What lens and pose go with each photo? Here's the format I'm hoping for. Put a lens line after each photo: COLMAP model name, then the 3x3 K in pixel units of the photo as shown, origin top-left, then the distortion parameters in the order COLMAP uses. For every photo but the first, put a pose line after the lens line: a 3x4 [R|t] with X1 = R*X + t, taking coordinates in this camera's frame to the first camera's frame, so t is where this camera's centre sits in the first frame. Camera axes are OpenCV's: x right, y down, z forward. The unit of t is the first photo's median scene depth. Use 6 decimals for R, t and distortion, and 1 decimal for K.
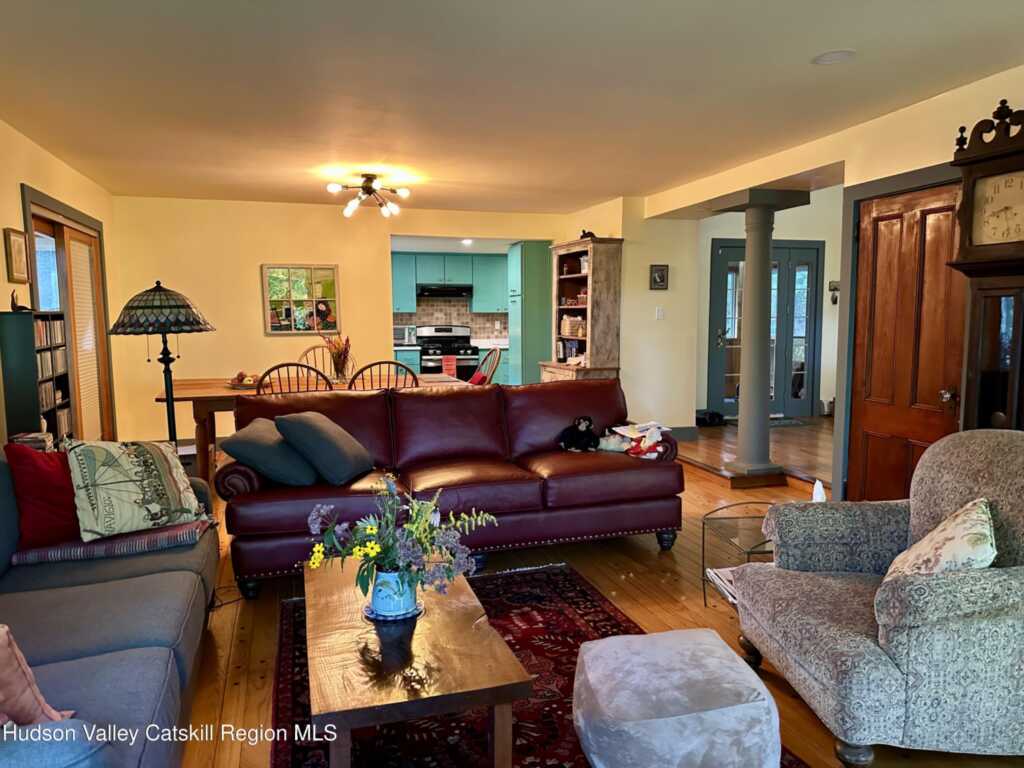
lens RADIAL K [[727.6, 0, 543.2], [0, 727.6, 398.0], [0, 0, 1]] dist [0.046113, -0.050304]
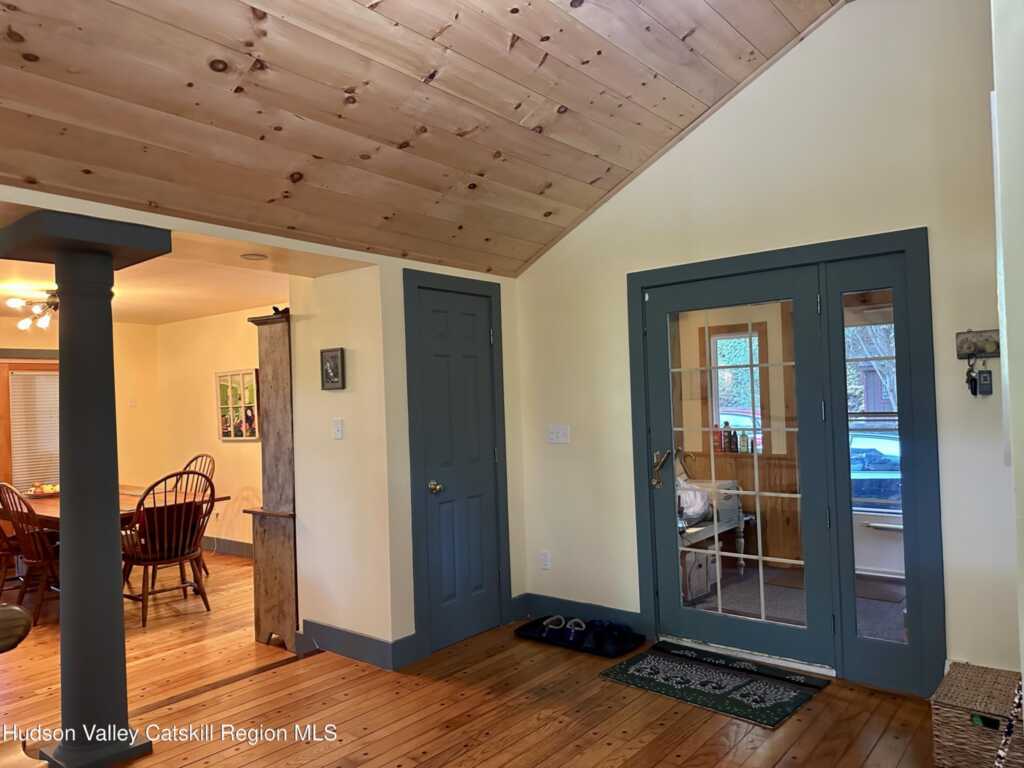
lens RADIAL K [[727.6, 0, 510.2], [0, 727.6, 385.7], [0, 0, 1]] dist [0.046113, -0.050304]
pose [[0.547301, -0.026571, -0.836514, 0.584363], [-0.066638, 0.994939, -0.075202, -0.092635], [0.834279, 0.096902, 0.542760, 0.631781]]
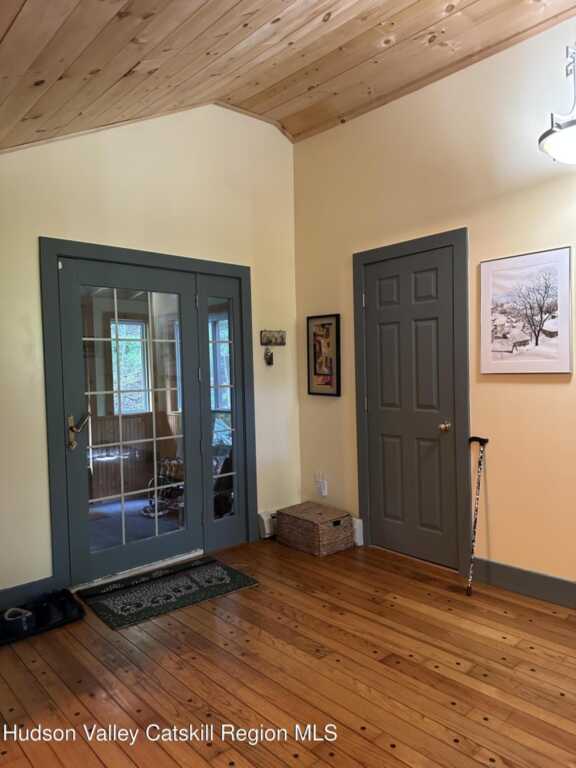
lens RADIAL K [[545.7, 0, 290.0], [0, 545.7, 392.2], [0, 0, 1]] dist [0.046113, -0.050304]
pose [[0.902349, -0.032352, 0.429790, 0.209392], [0.067124, 0.995560, -0.065989, -0.072587], [-0.425747, 0.088395, 0.900514, 0.569624]]
